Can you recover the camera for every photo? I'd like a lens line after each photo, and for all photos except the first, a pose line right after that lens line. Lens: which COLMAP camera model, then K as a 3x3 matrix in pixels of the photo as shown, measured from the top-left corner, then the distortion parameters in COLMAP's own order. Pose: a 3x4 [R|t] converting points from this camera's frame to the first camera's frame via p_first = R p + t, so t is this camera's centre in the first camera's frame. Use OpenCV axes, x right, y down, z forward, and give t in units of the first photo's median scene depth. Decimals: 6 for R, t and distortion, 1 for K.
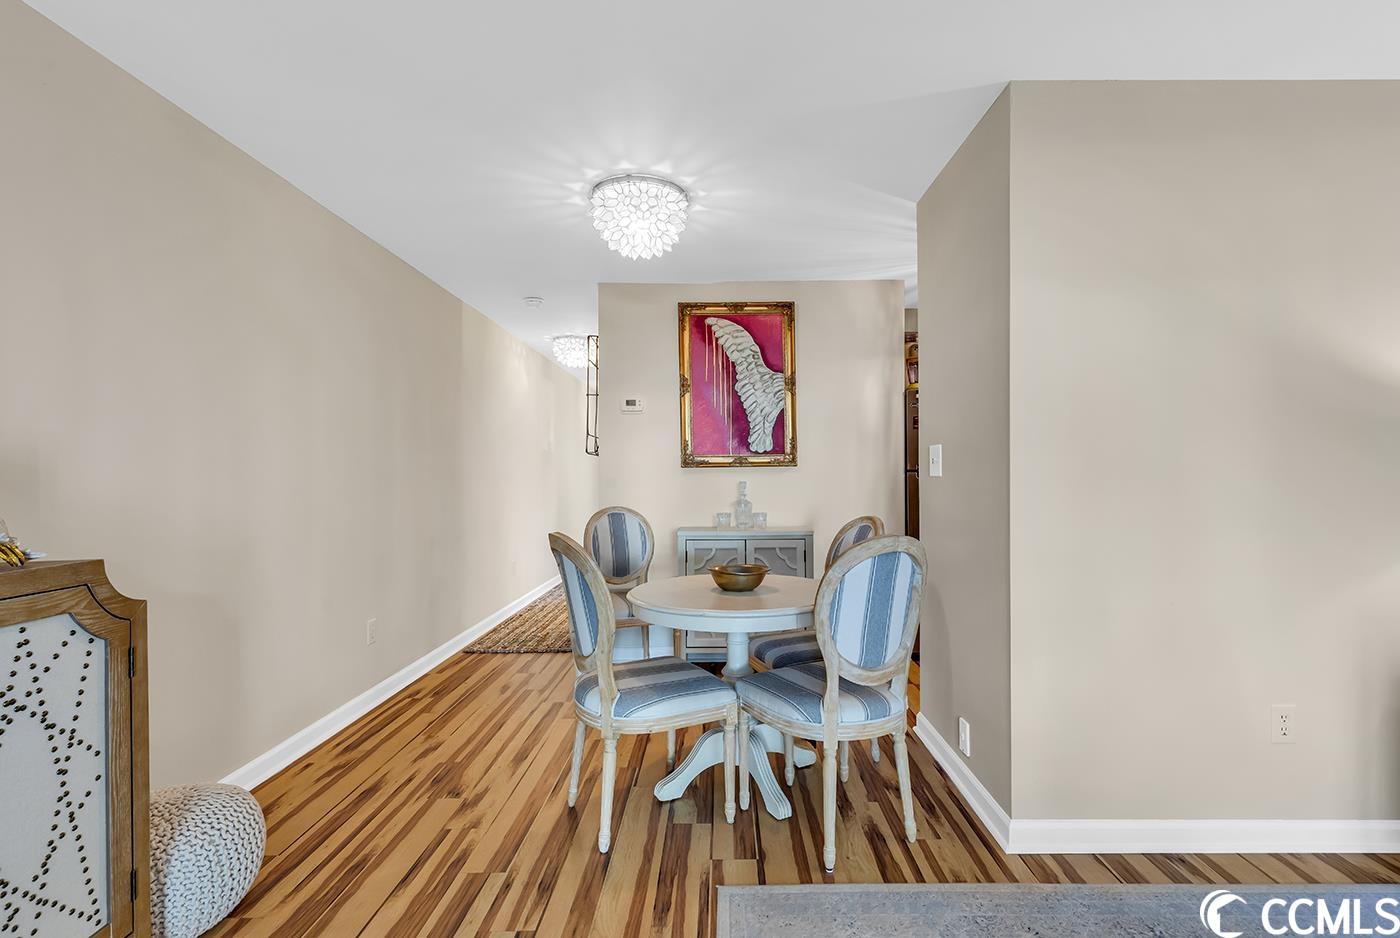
lens RADIAL K [[686.3, 0, 773.7], [0, 686.3, 471.8], [0, 0, 1]] dist [0.005680, -0.002447]
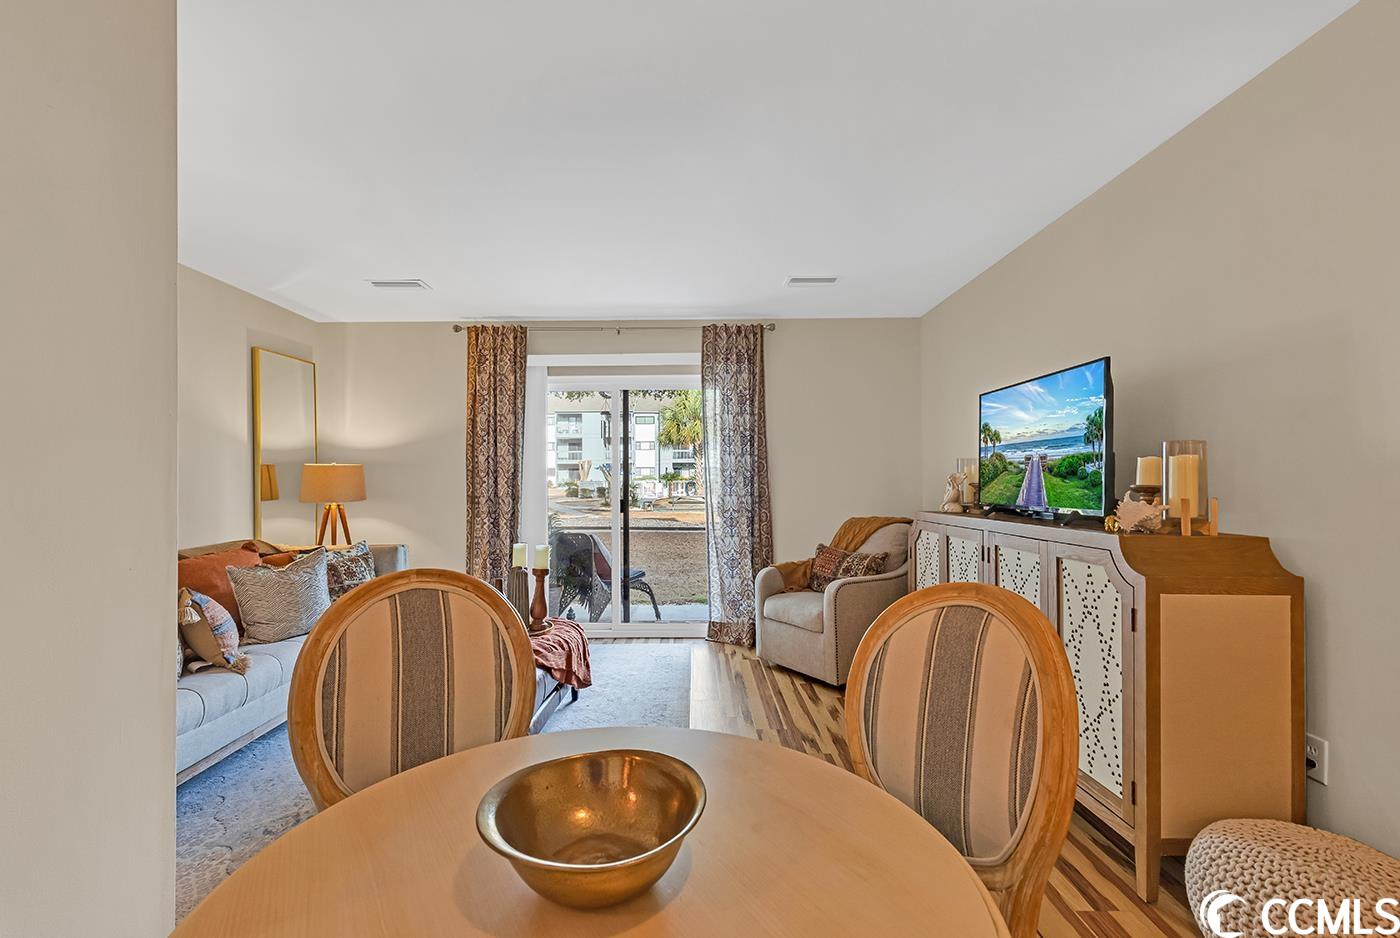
lens RADIAL K [[686.3, 0, 722.0], [0, 686.3, 468.0], [0, 0, 1]] dist [0.005680, -0.002447]
pose [[-0.998765, 0.014864, 0.047407, -0.126311], [0.013275, 0.999345, -0.033669, 0.013625], [-0.047877, -0.032998, -0.998308, 1.296351]]
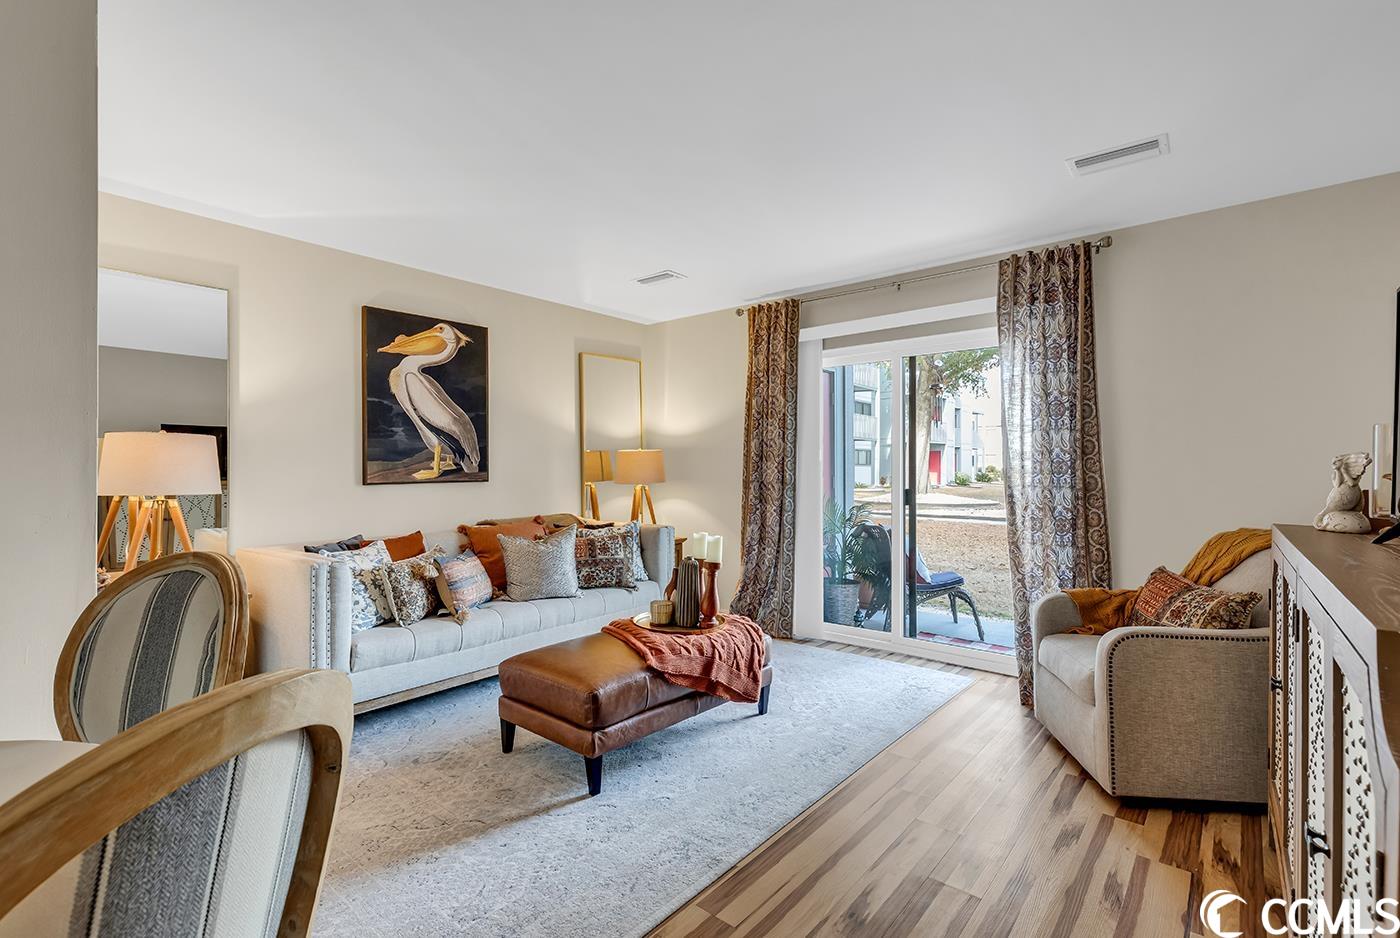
lens RADIAL K [[686.3, 0, 662.2], [0, 686.3, 462.3], [0, 0, 1]] dist [0.005680, -0.002447]
pose [[-0.702875, 0.013996, 0.711176, -0.514856], [-0.003847, 0.999717, -0.023476, 0.011828], [-0.711303, -0.019237, -0.702622, 0.899552]]
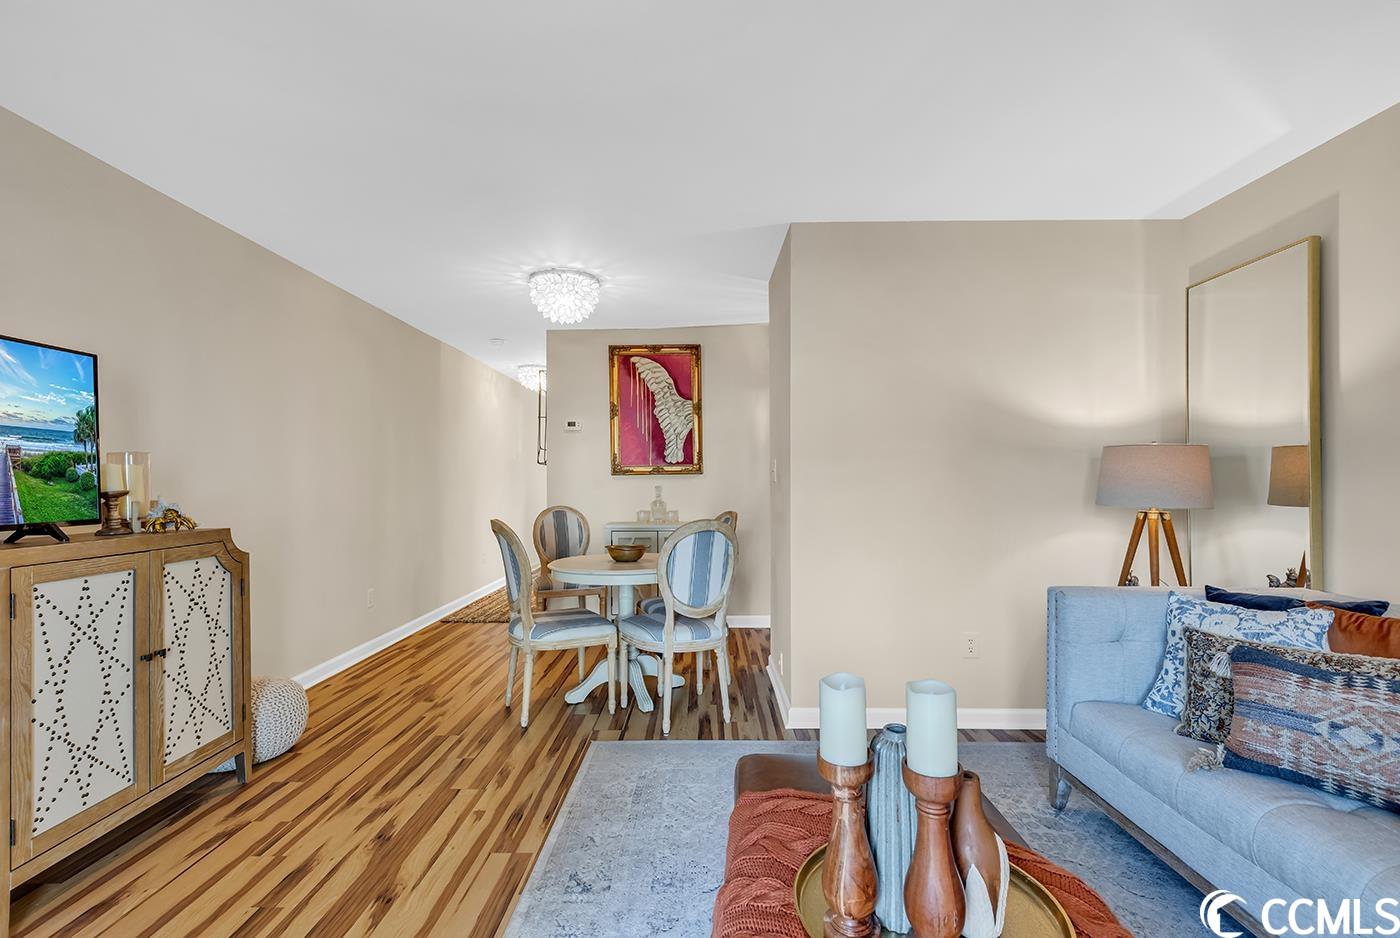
lens RADIAL K [[686.3, 0, 750.9], [0, 686.3, 475.4], [0, 0, 1]] dist [0.005680, -0.002447]
pose [[0.999906, -0.000273, -0.013715, 0.221378], [0.000232, 0.999996, -0.002984, -0.002850], [0.013716, 0.002981, 0.999901, -0.417659]]
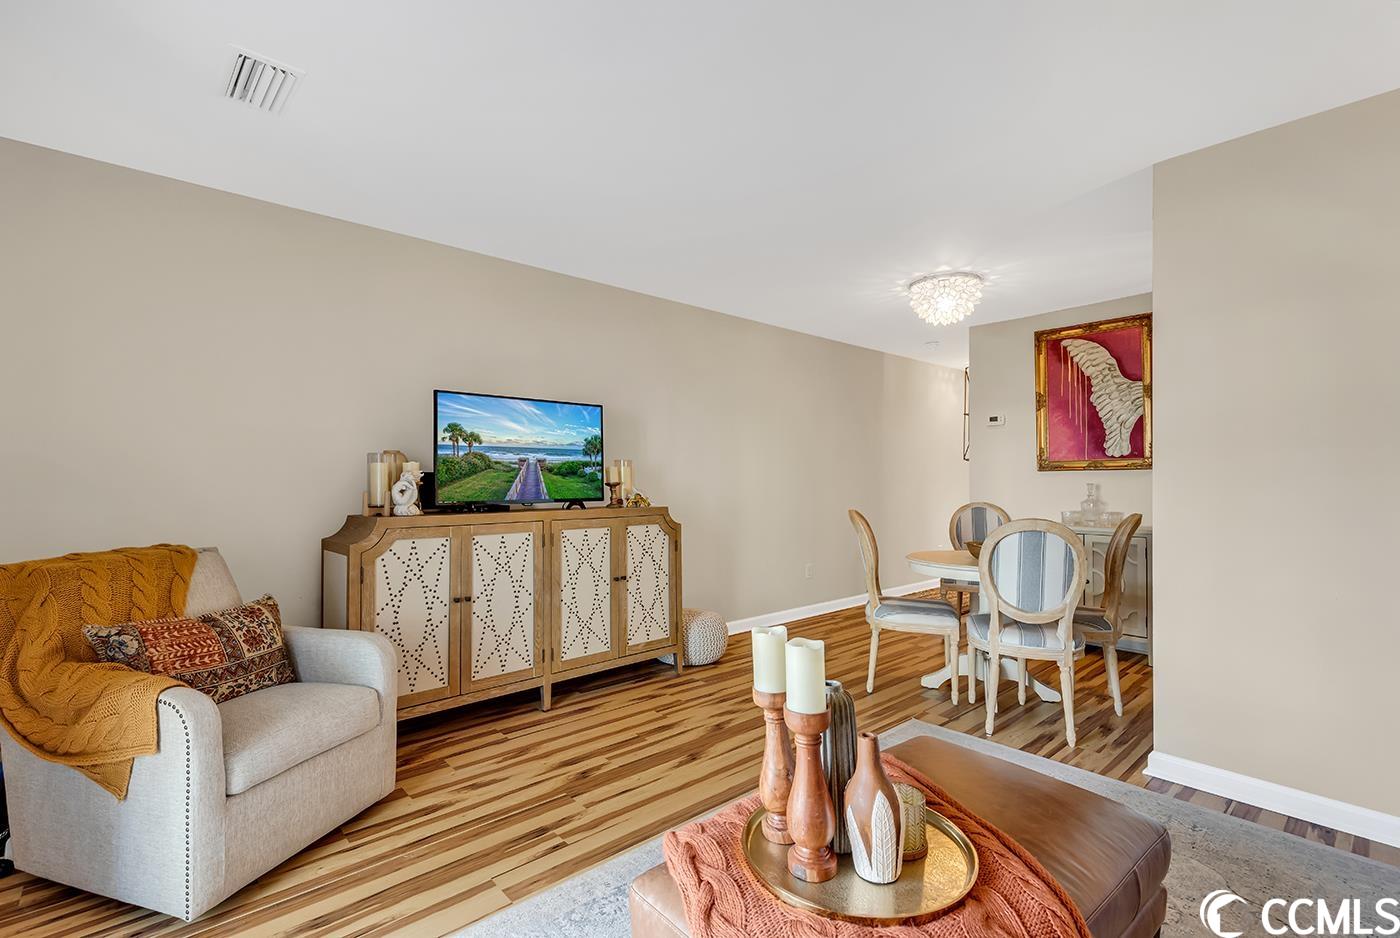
lens RADIAL K [[686.3, 0, 629.5], [0, 686.3, 472.4], [0, 0, 1]] dist [0.005680, -0.002447]
pose [[0.591252, -0.003153, -0.806481, 0.634592], [0.002098, 0.999995, -0.002371, -0.004025], [0.806484, -0.000290, 0.591255, -0.417195]]
